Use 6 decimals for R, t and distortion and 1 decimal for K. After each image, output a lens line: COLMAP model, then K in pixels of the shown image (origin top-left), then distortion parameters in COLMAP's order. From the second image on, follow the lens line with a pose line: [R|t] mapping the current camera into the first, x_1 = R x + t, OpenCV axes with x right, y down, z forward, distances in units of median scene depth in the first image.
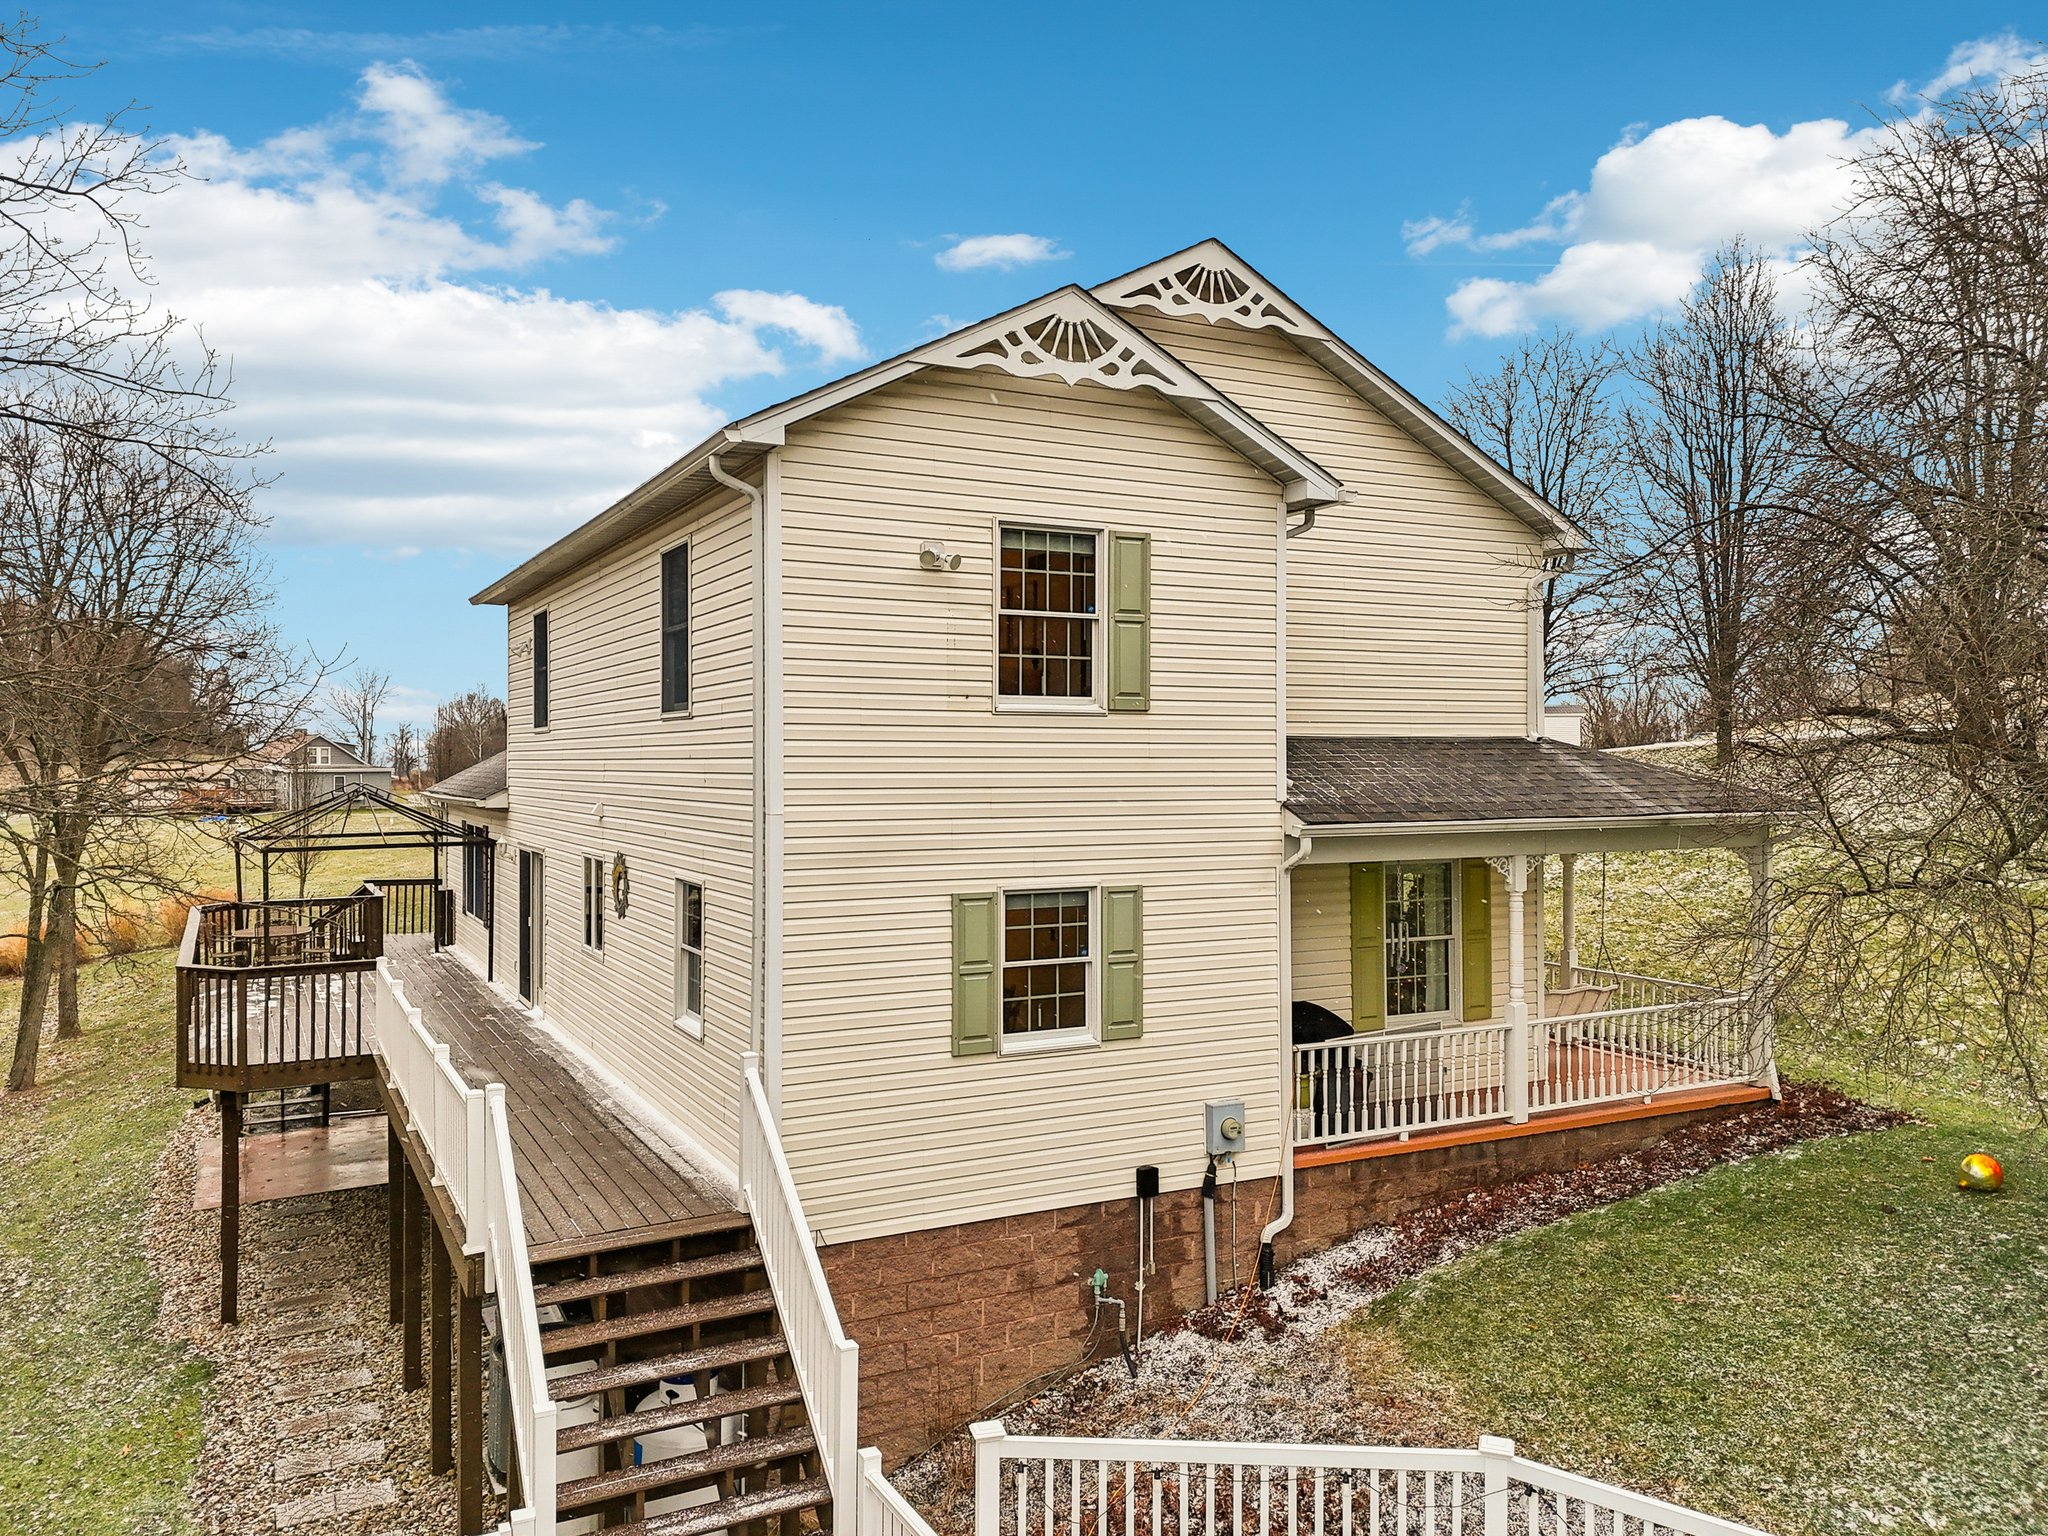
lens RADIAL K [[1494.4, 0, 1024.0], [0, 1494.4, 768.0], [0, 0, 1]] dist [0.096640, -0.107586]
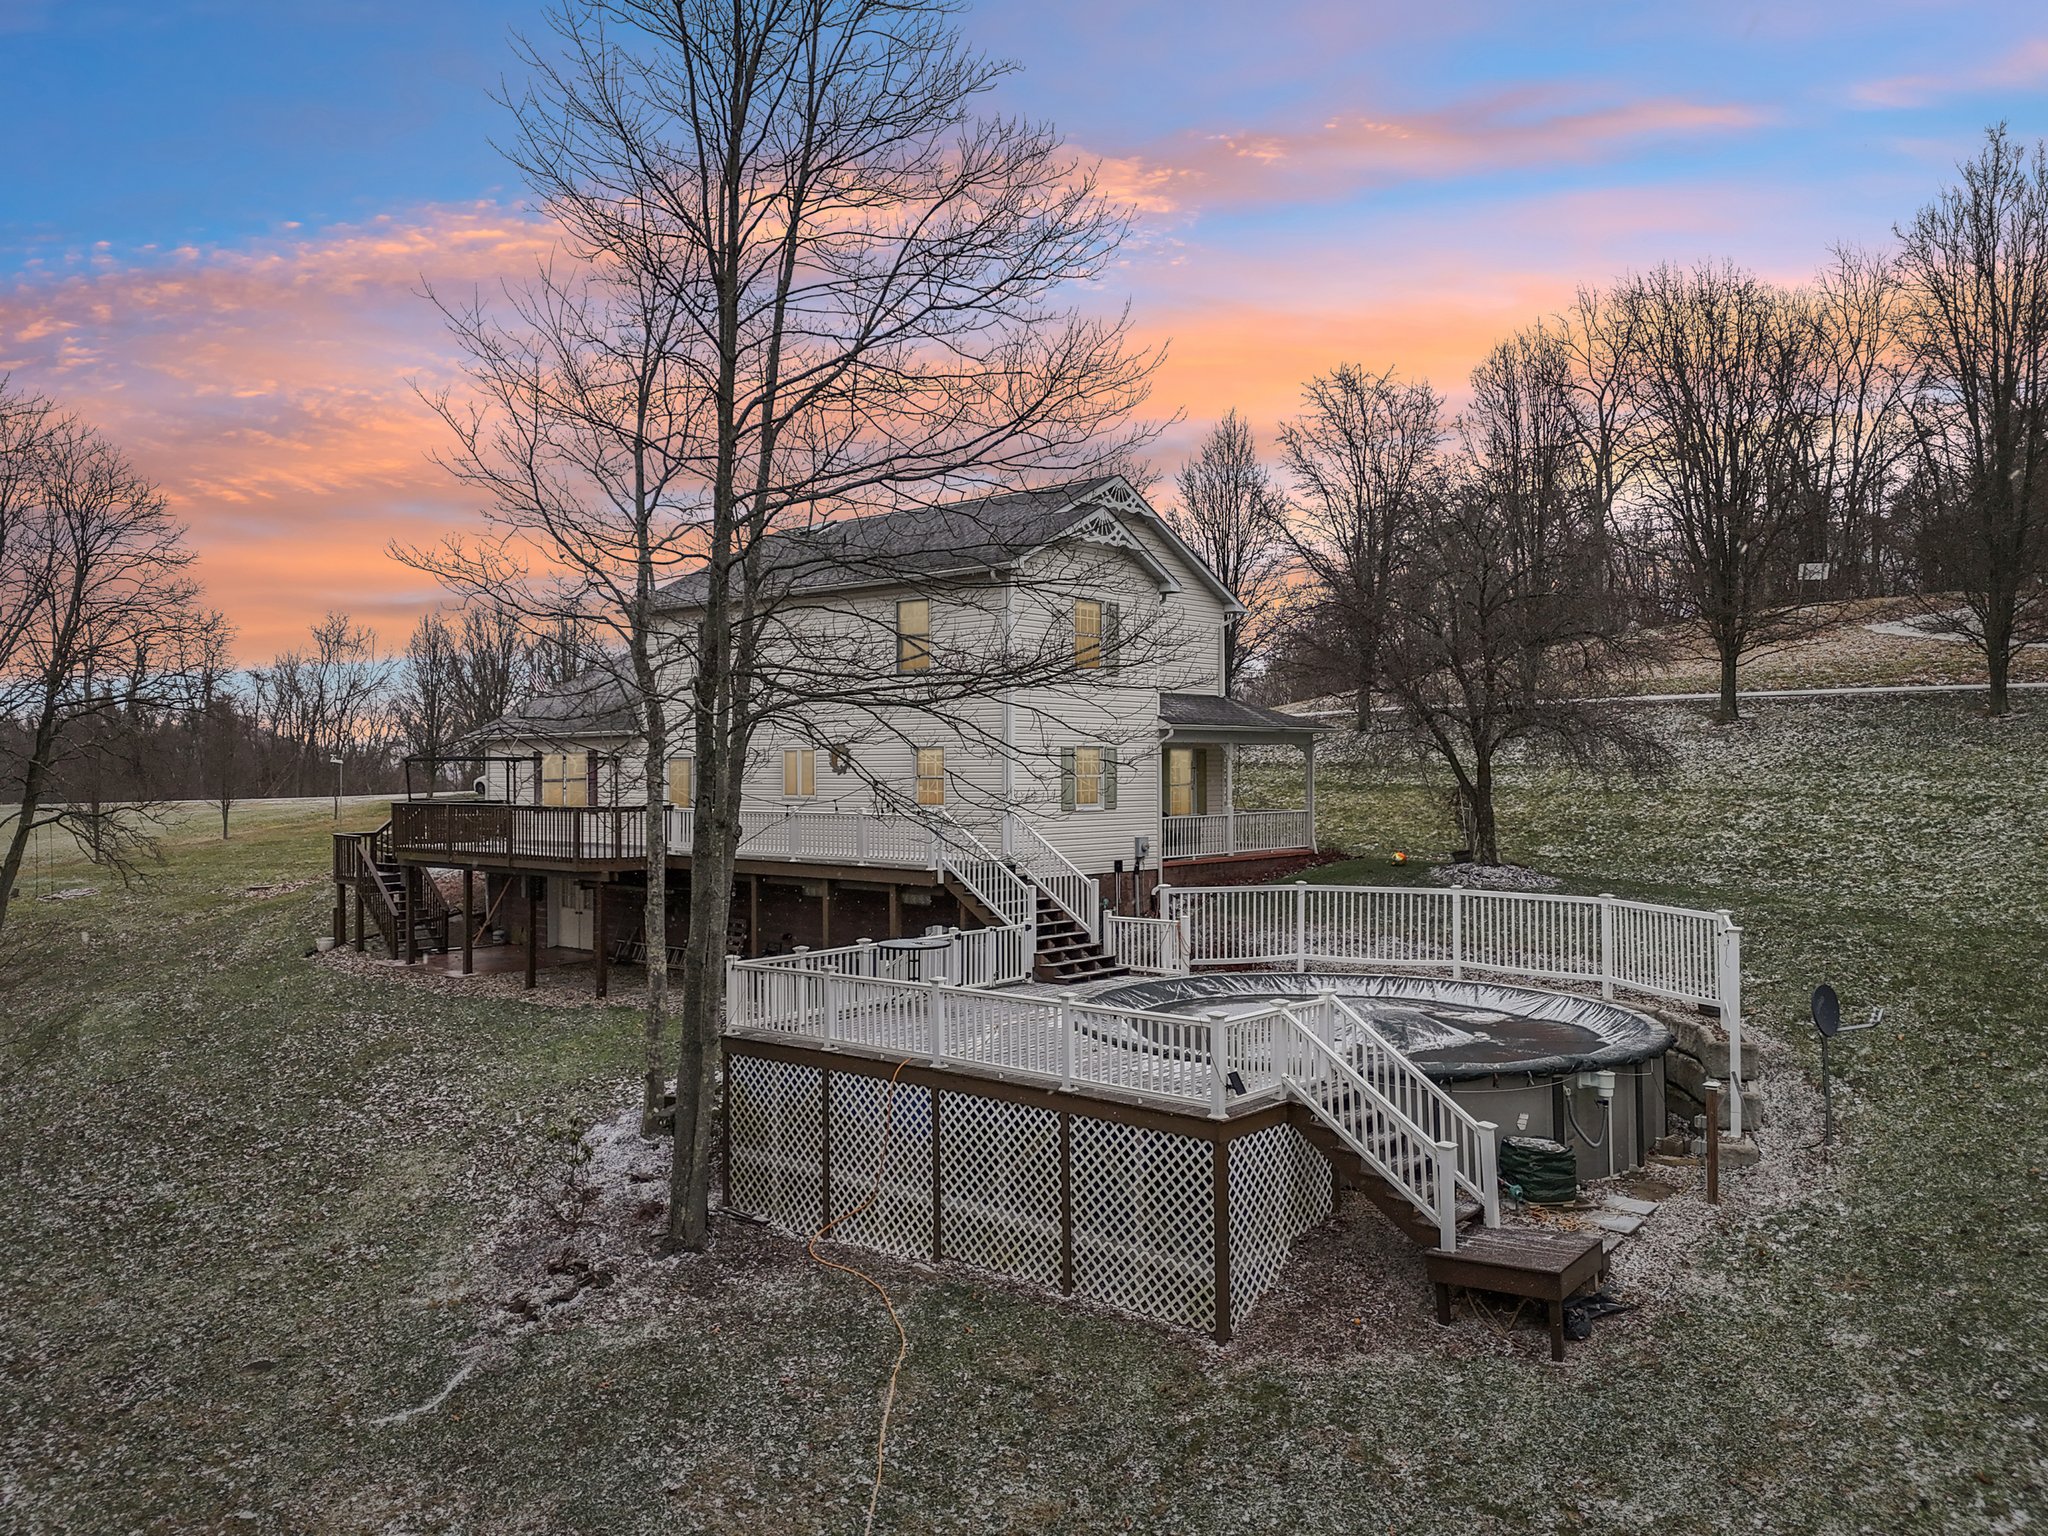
lens RADIAL K [[1471.1, 0, 1018.8], [0, 1471.1, 782.5], [0, 0, 1]] dist [0.083812, -0.085528]
pose [[0.936294, -0.004121, 0.351192, -0.903949], [0.002751, 0.999987, 0.004399, 0.123919], [-0.351206, -0.003153, 0.936293, -1.184169]]
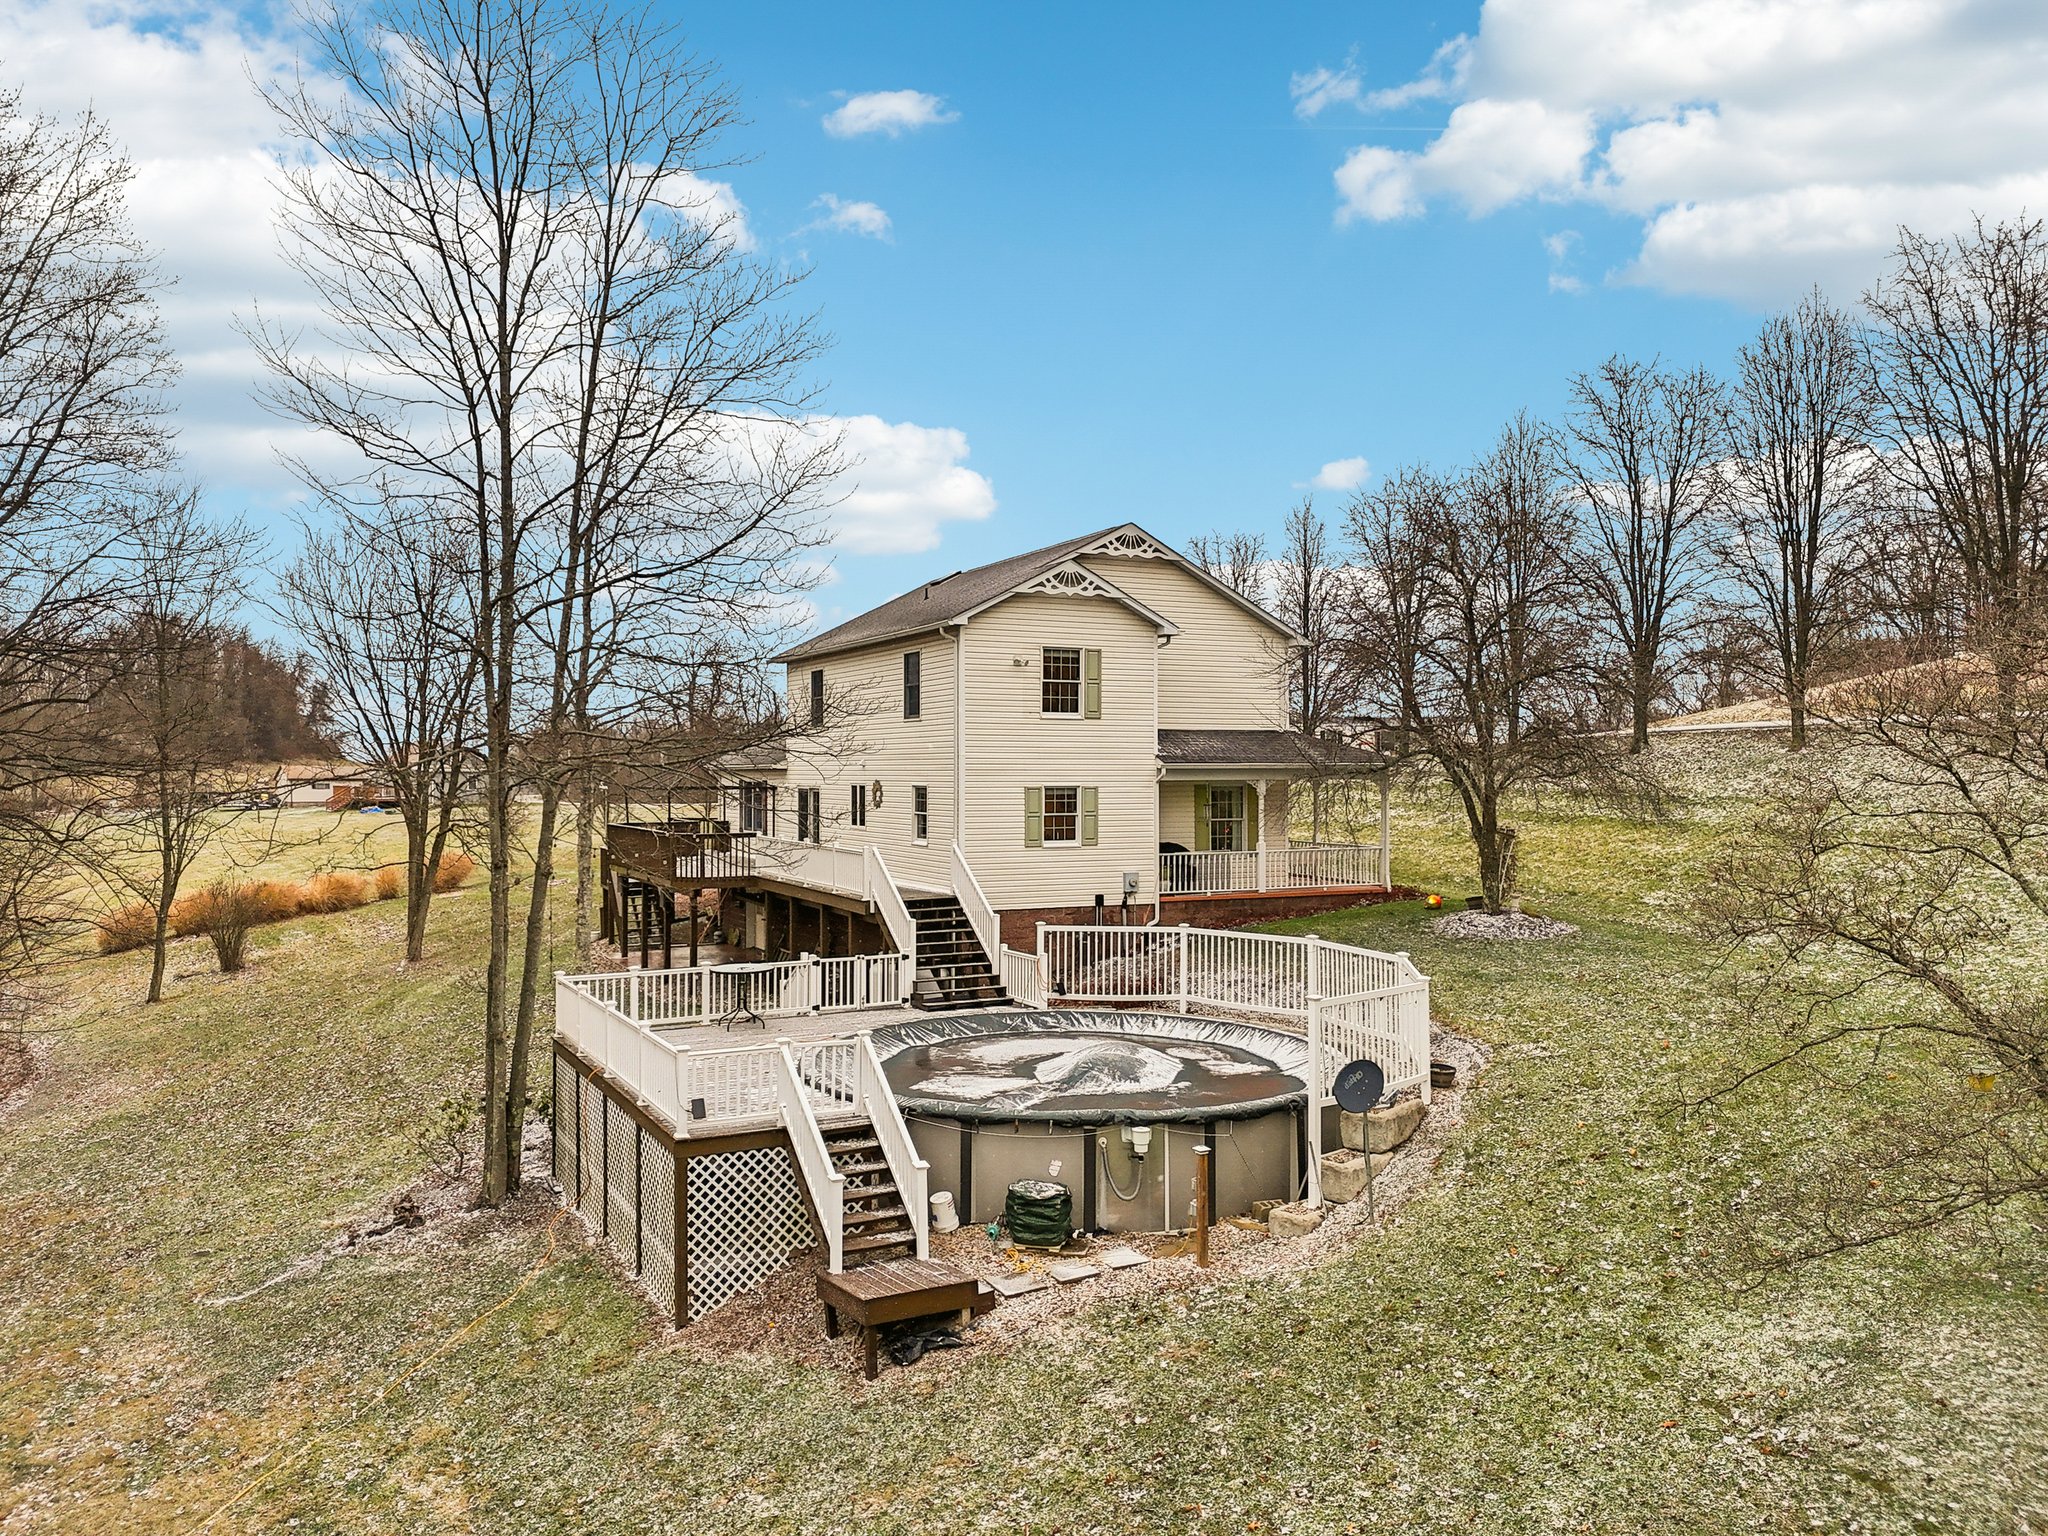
lens RADIAL K [[1471.1, 0, 1018.8], [0, 1471.1, 782.5], [0, 0, 1]] dist [0.083812, -0.085528]
pose [[0.999634, 0.001730, -0.027014, 0.011133], [-0.001619, 0.999990, 0.004139, 0.060938], [0.027021, -0.004093, 0.999626, -1.507710]]
